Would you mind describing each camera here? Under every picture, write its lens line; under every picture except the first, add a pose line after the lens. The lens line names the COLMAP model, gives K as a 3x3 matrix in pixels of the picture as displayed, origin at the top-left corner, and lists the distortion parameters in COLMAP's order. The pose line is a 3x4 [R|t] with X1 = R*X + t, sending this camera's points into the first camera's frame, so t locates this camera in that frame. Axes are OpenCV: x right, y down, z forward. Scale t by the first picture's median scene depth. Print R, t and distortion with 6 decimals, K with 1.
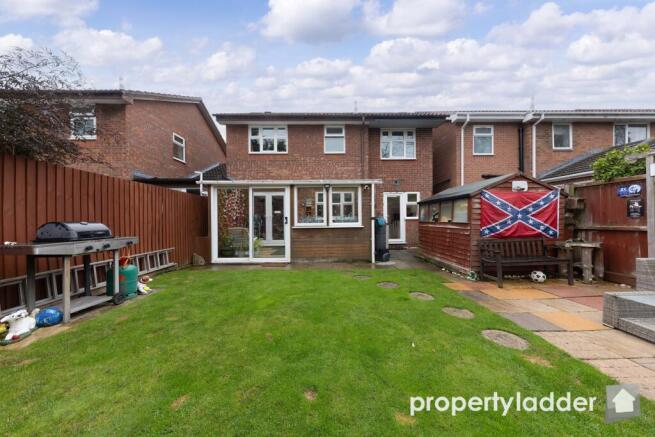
lens RADIAL K [[243.1, 0, 331.3], [0, 243.1, 218.7], [0, 0, 1]] dist [0.003107, -0.000101]
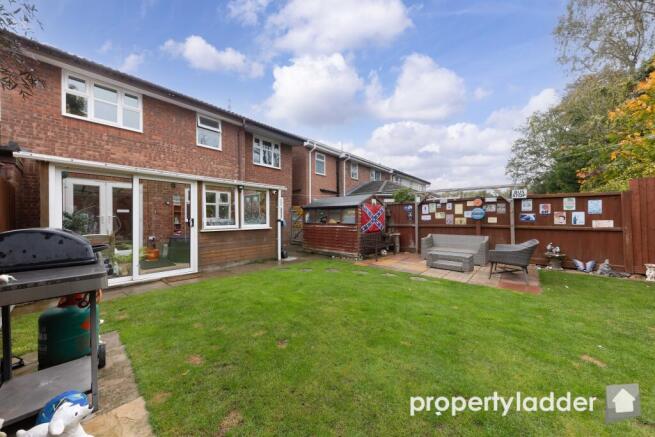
lens RADIAL K [[243.1, 0, 332.4], [0, 243.1, 218.4], [0, 0, 1]] dist [0.003107, -0.000101]
pose [[0.626027, 0.009108, 0.779748, -0.529828], [-0.003744, 0.999955, -0.008674, -0.002289], [-0.779792, 0.002511, 0.626033, 0.104341]]
